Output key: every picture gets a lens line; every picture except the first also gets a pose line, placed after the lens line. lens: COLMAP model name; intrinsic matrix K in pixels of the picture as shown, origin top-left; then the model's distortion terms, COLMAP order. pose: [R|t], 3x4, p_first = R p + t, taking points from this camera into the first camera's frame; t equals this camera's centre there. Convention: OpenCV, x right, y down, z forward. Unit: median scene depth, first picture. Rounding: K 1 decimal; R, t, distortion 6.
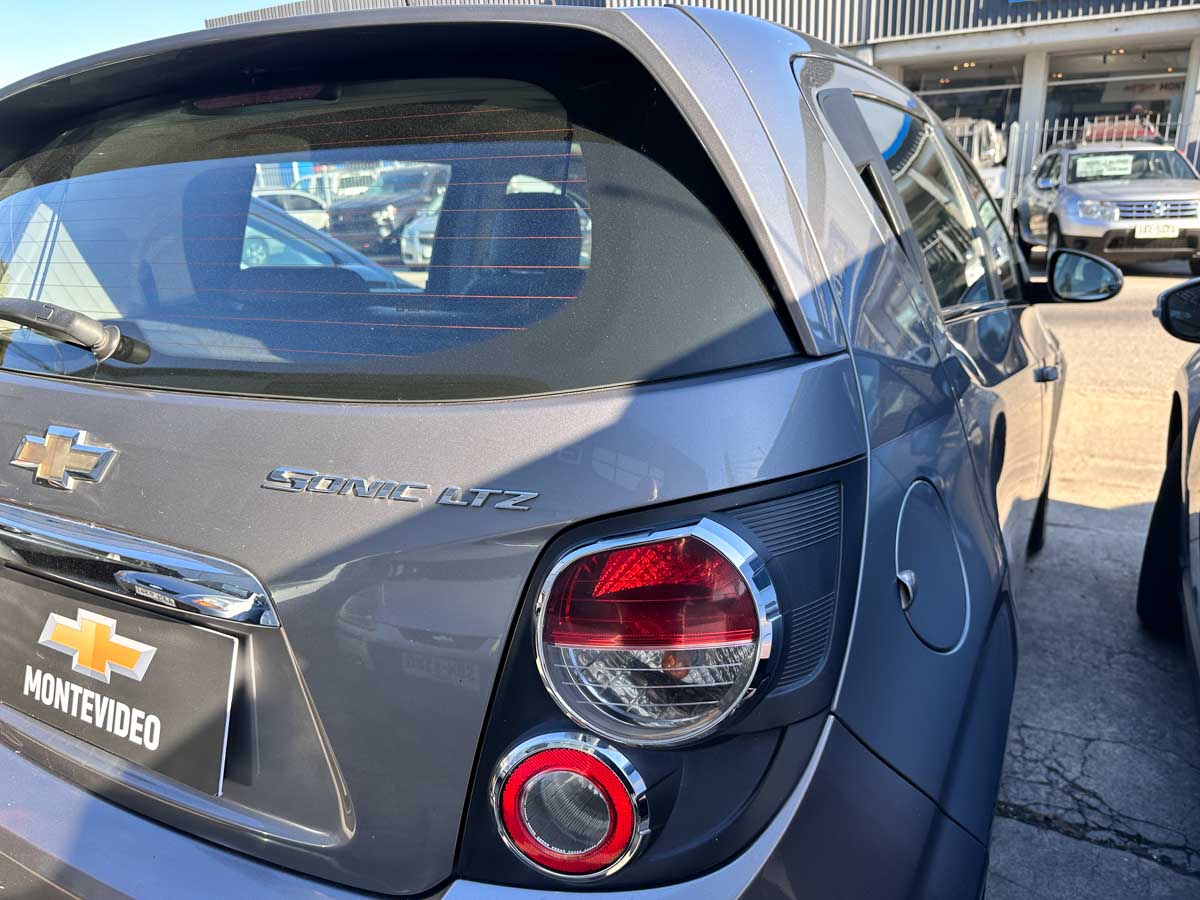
lens RADIAL K [[831.6, 0, 600.0], [0, 831.6, 450.0], [0, 0, 1]] dist [0.001533, -0.007731]
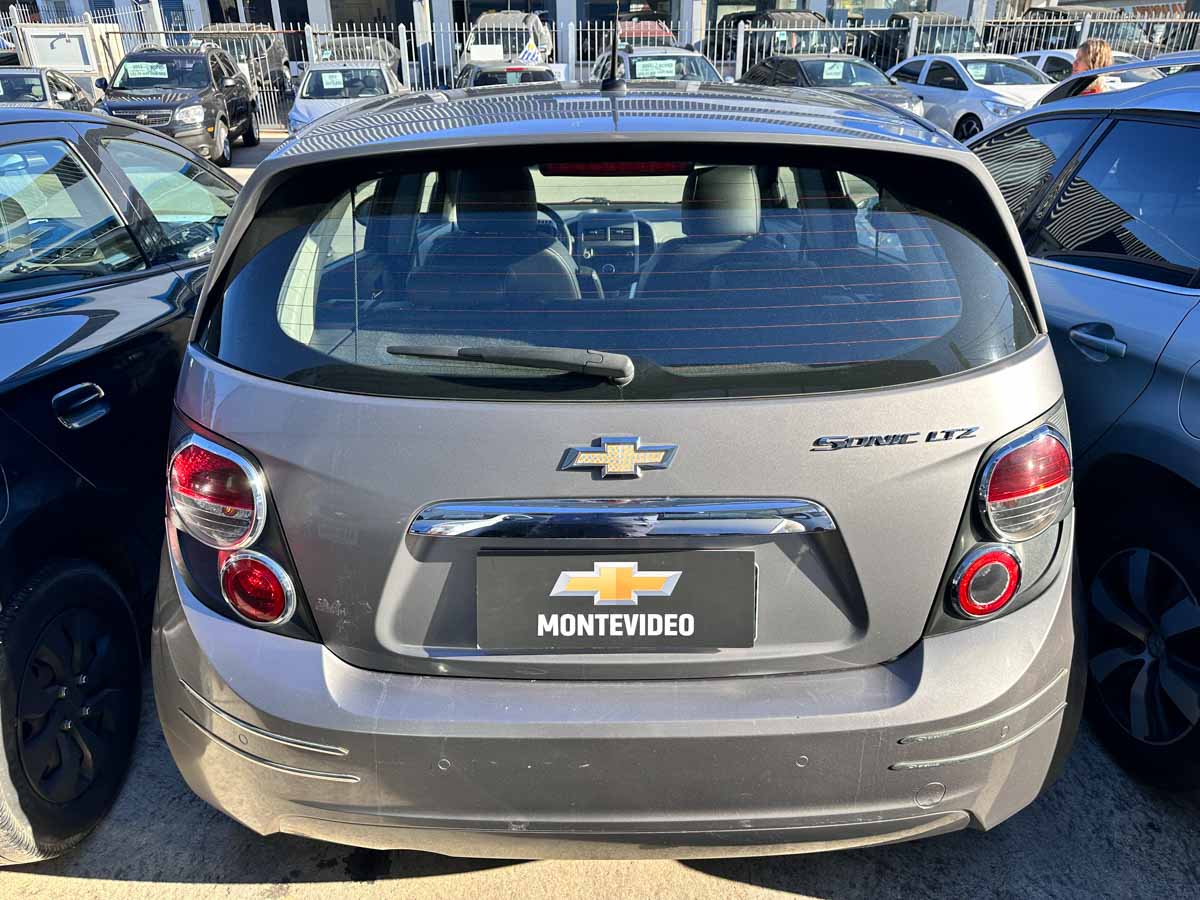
lens RADIAL K [[814.5, 0, 583.5], [0, 814.5, 426.2], [0, 0, 1]] dist [0.027369, -0.024865]
pose [[0.881096, -0.161477, 0.444516, -1.235141], [0.111550, 0.984344, 0.136469, -0.225005], [-0.459593, -0.070657, 0.885315, -0.189134]]
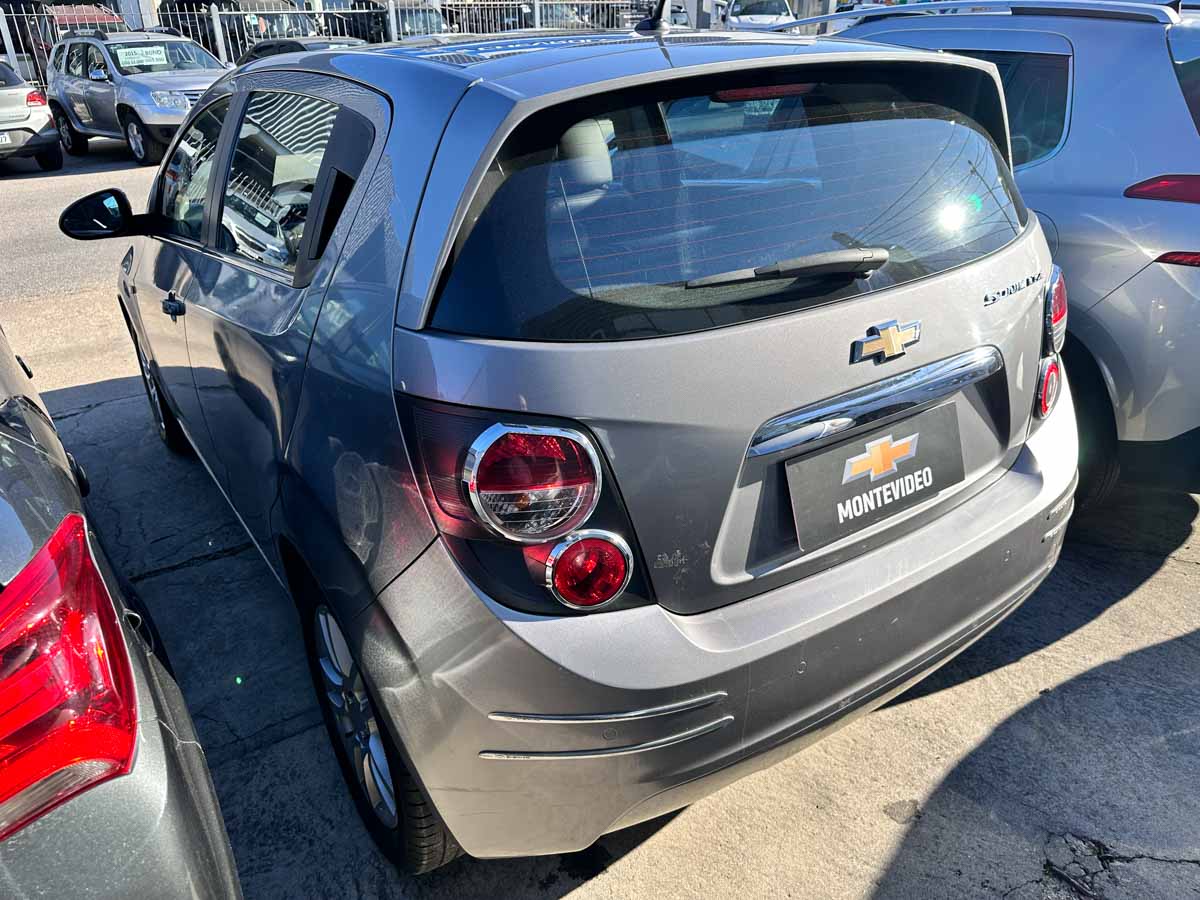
lens RADIAL K [[831.5, 0, 596.0], [0, 831.5, 449.0], [0, 0, 1]] dist [0.003282, -0.010076]
pose [[0.487376, -0.366672, 0.792475, -2.135055], [0.265204, 0.926848, 0.265744, -0.348567], [-0.831944, 0.080650, 0.548967, 0.579922]]
